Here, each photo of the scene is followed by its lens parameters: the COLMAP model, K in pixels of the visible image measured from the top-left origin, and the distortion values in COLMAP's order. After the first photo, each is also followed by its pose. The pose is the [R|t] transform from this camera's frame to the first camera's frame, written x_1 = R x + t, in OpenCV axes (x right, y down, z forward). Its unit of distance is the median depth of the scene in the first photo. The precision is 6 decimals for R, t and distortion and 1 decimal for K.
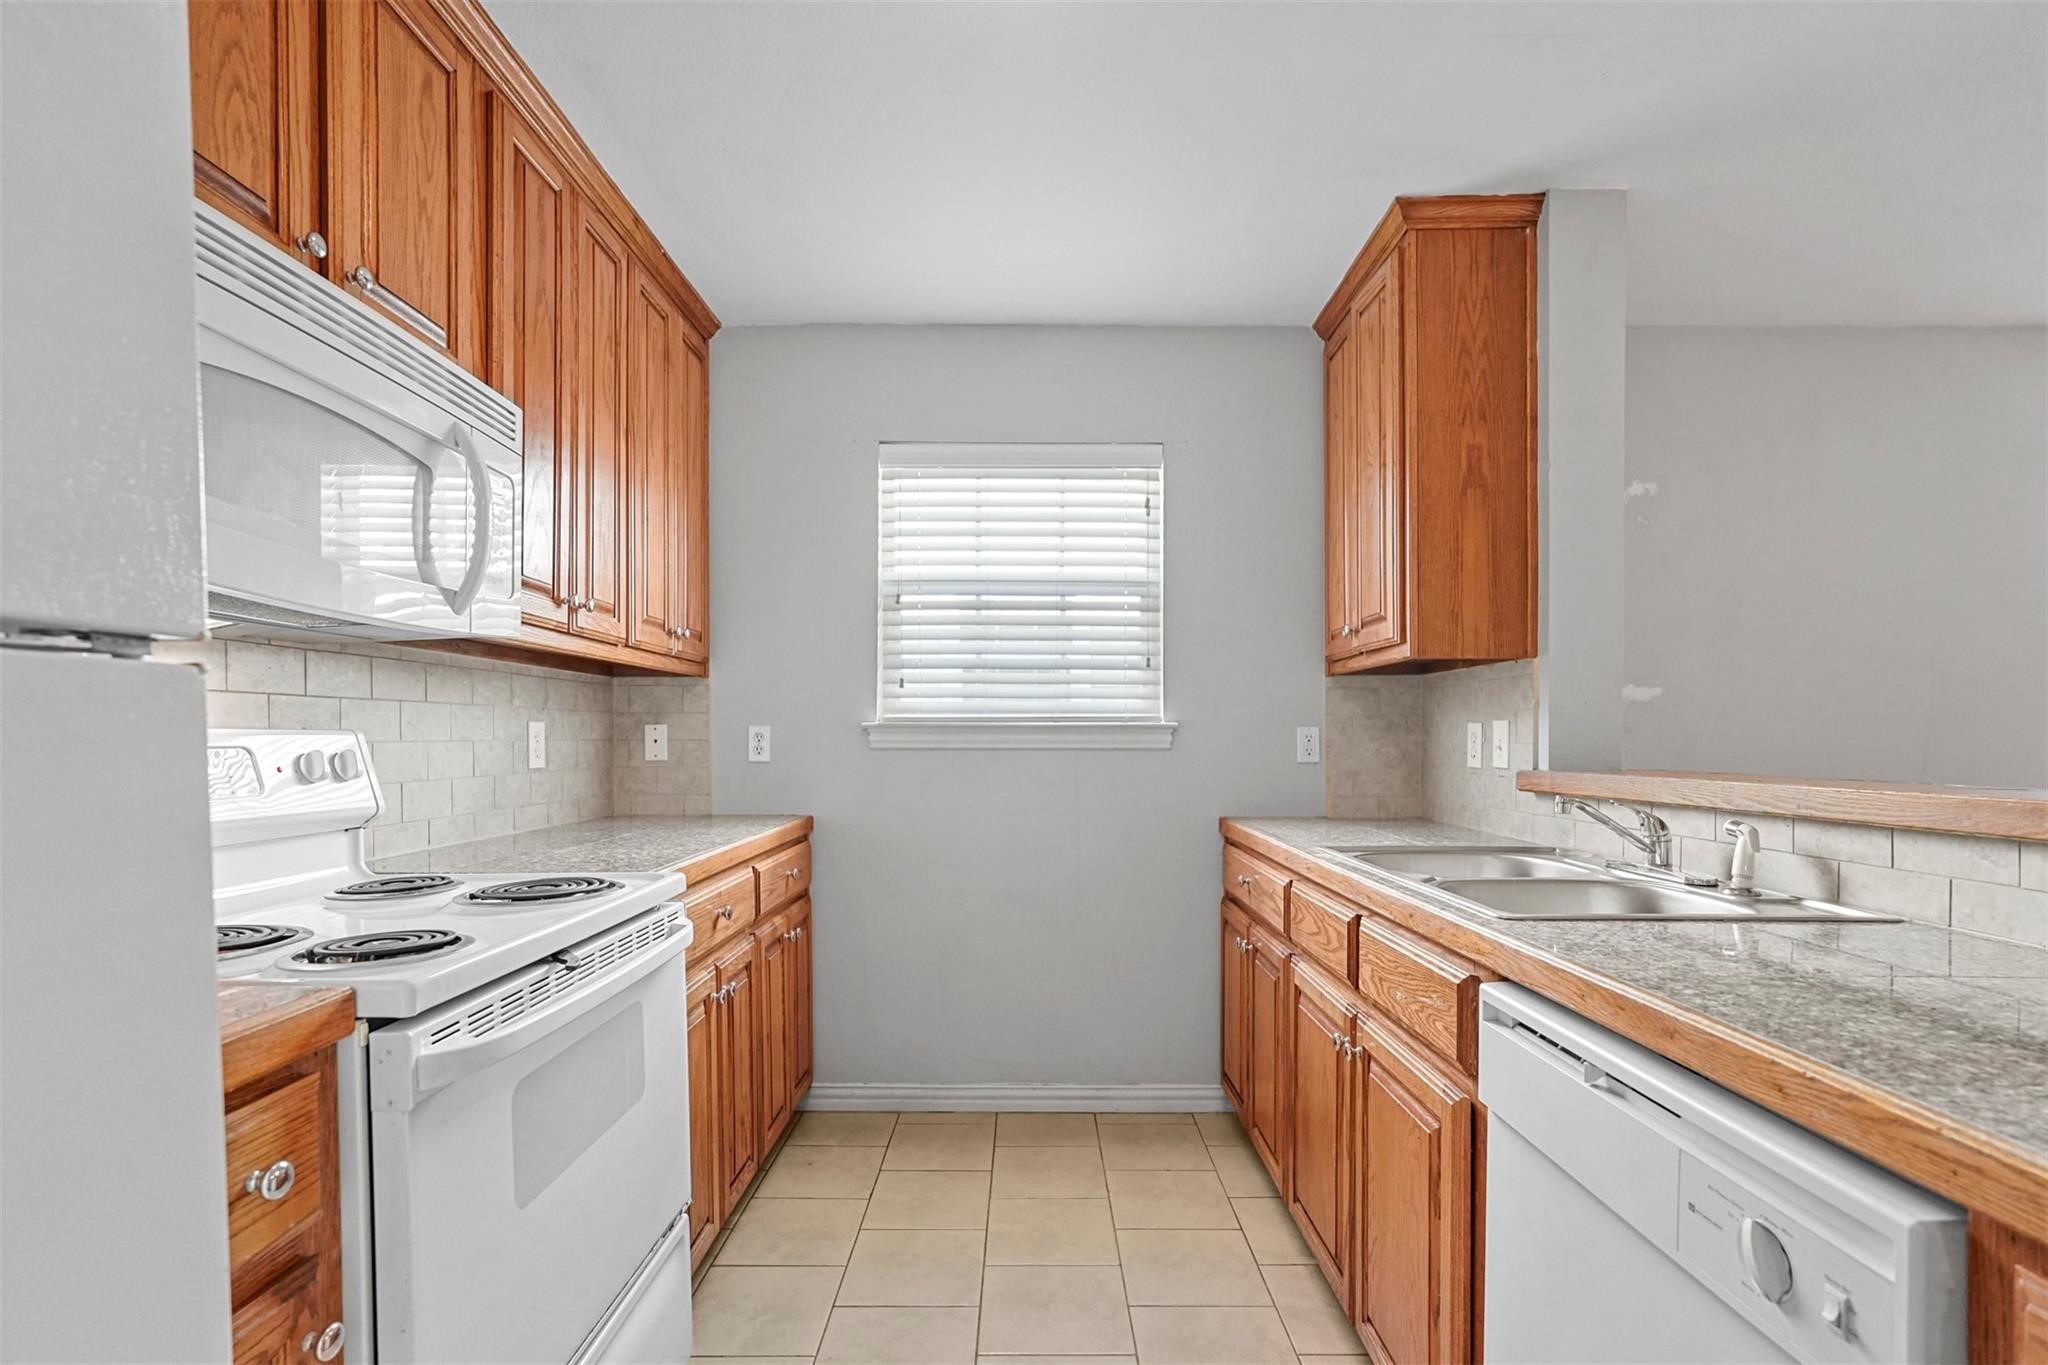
lens RADIAL K [[938.2, 0, 1025.1], [0, 938.2, 742.4], [0, 0, 1]] dist [-0.006657, 0.000110]
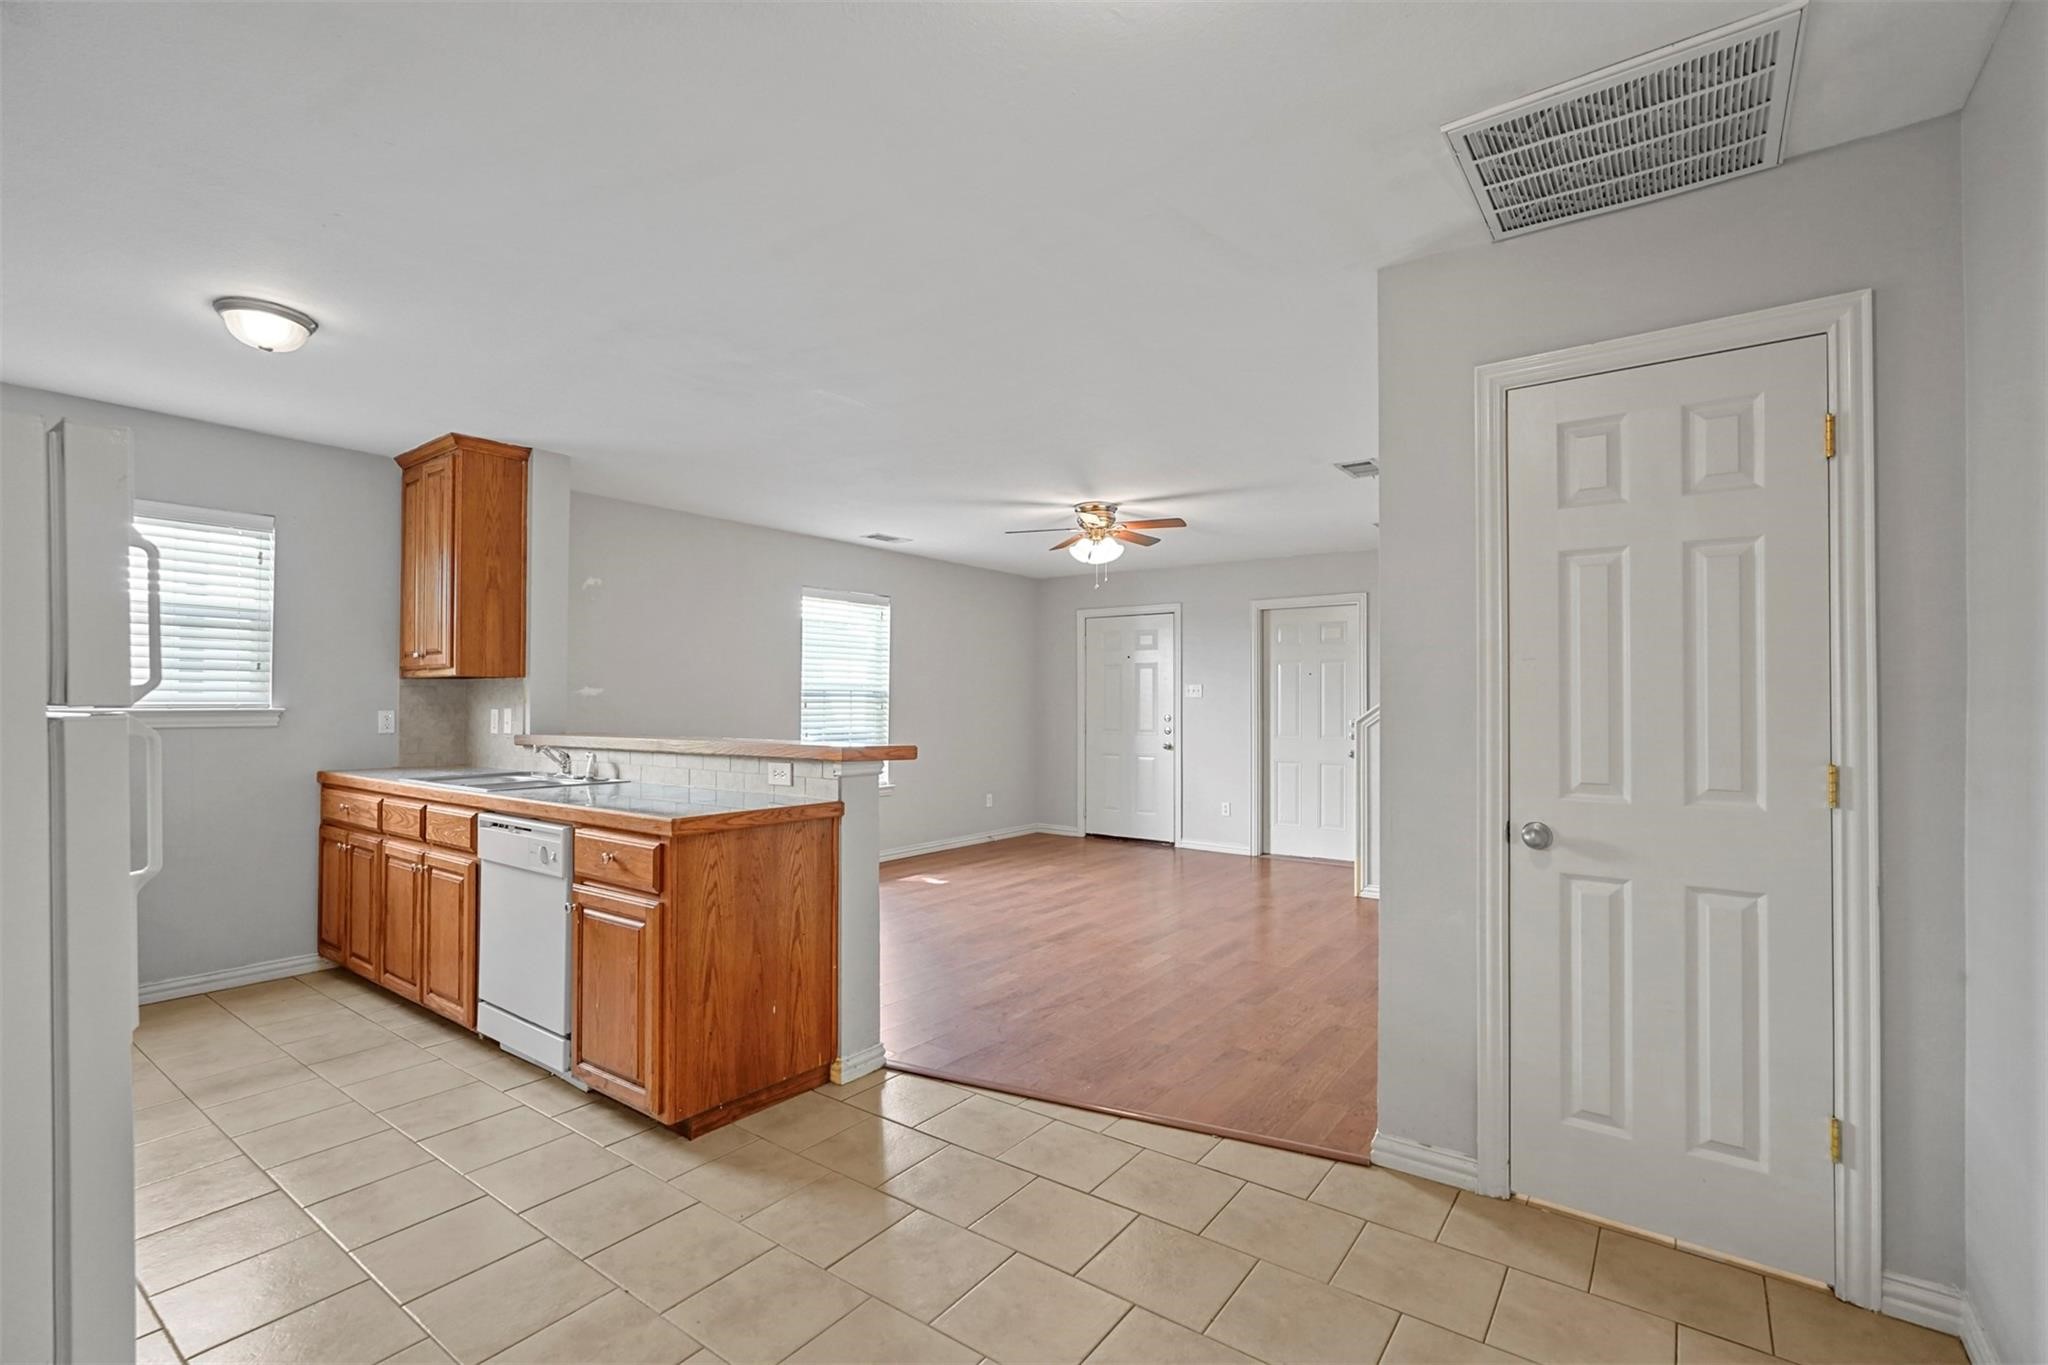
lens RADIAL K [[922.8, 0, 1019.6], [0, 922.8, 678.2], [0, 0, 1]] dist [-0.005821, 0.000318]
pose [[0.599035, 0.019914, 0.800475, -0.371819], [0.005609, 0.999562, -0.029064, -0.025256], [-0.800703, 0.021900, 0.598661, -0.964010]]
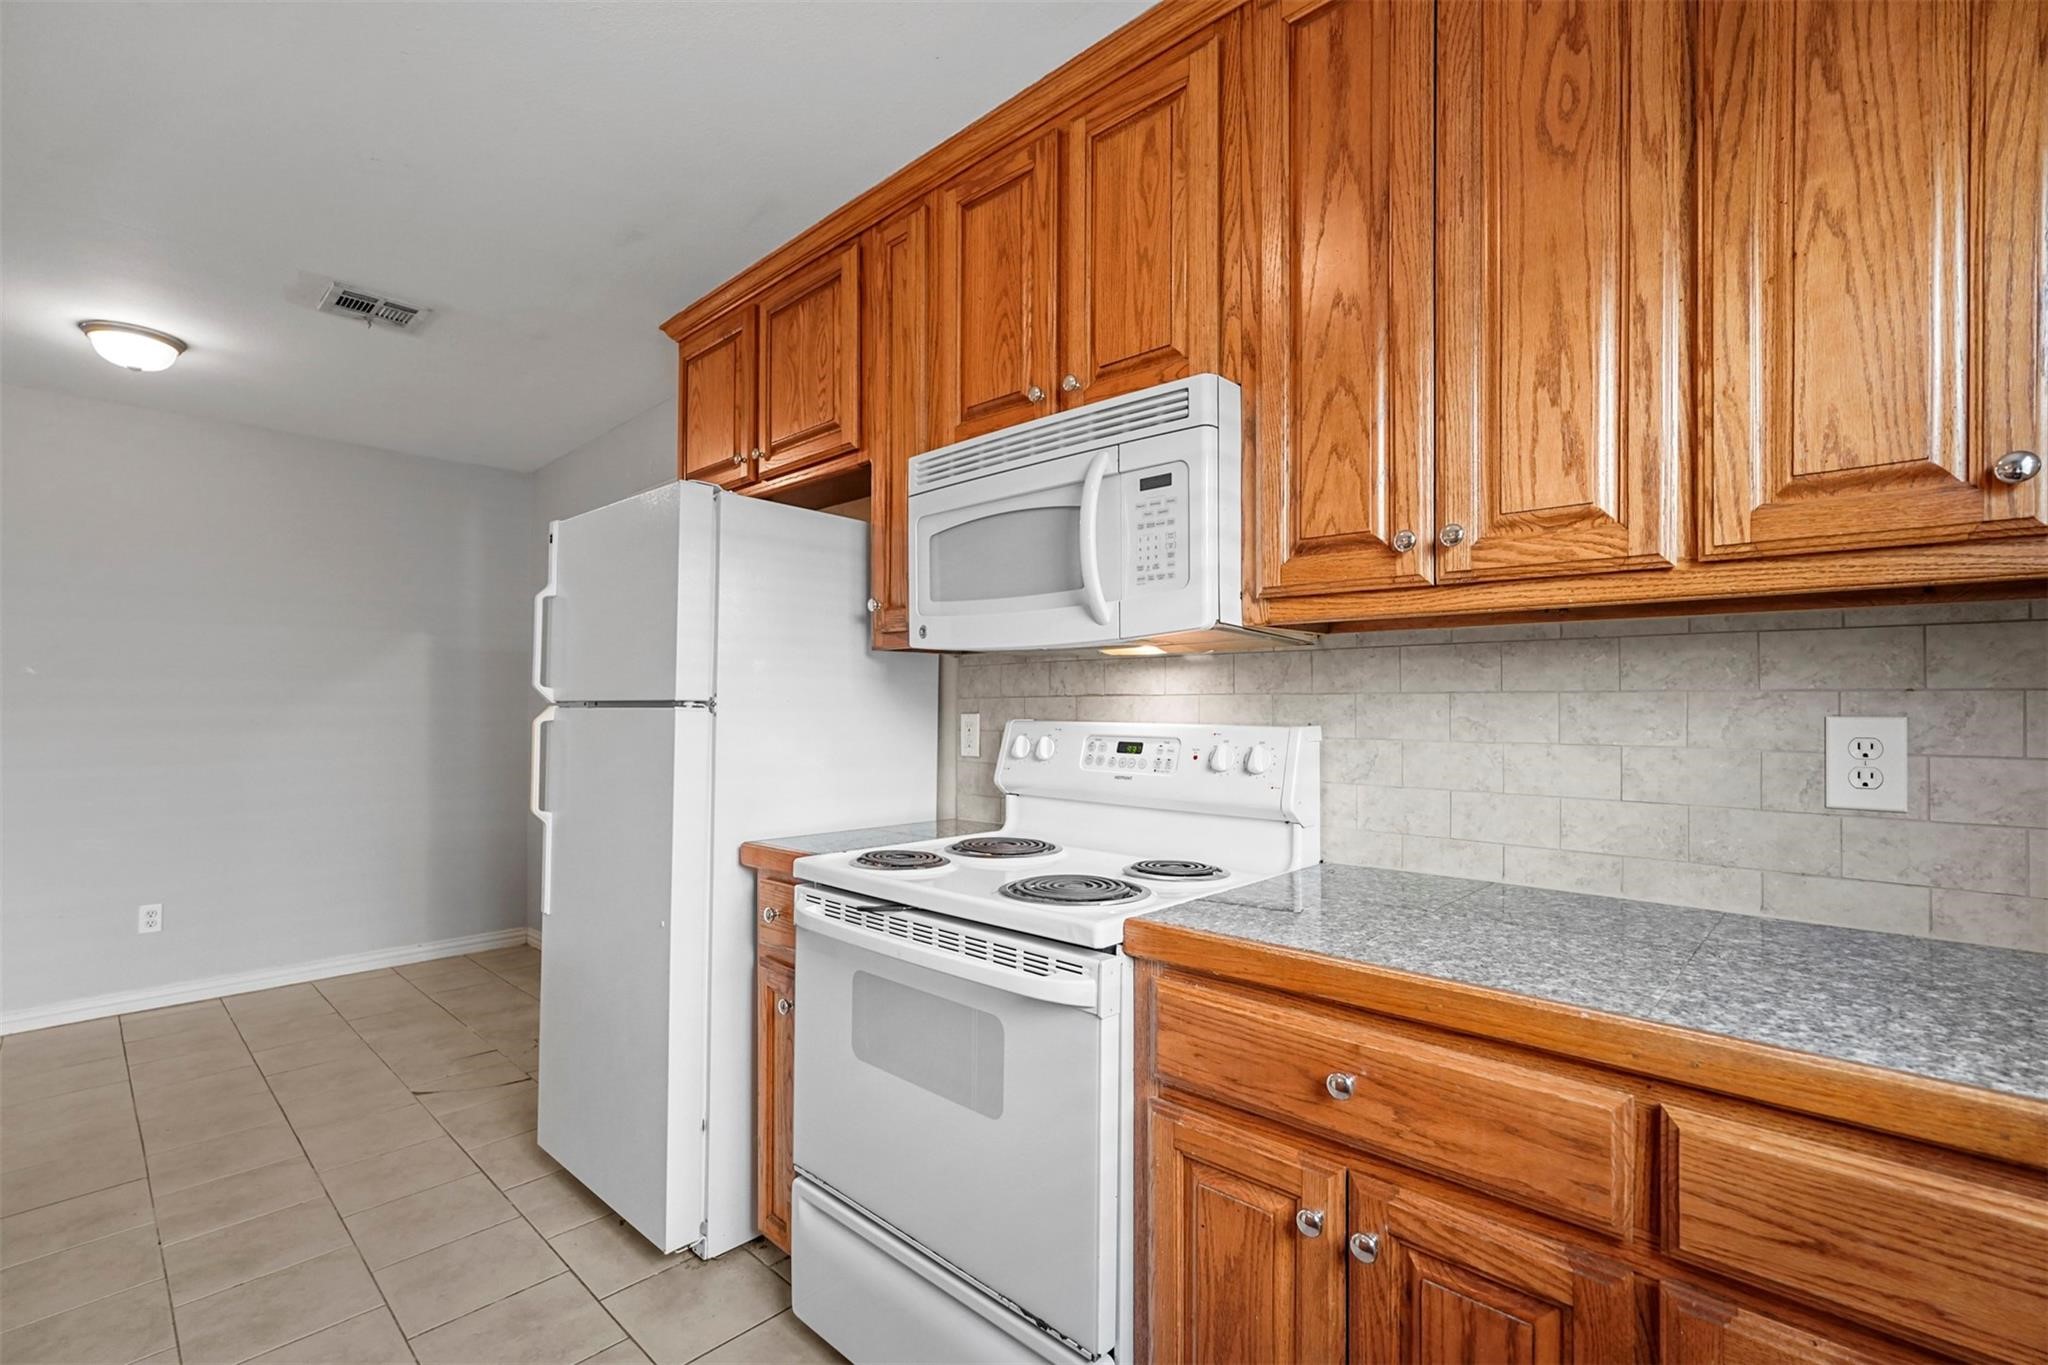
lens RADIAL K [[914.3, 0, 1022.5], [0, 914.3, 698.0], [0, 0, 1]] dist [-0.012148, 0.000830]
pose [[-0.689134, -0.001532, -0.724632, 0.154393], [-0.004979, 0.999984, 0.002621, -0.032840], [0.724617, 0.005414, -0.689131, 1.058685]]
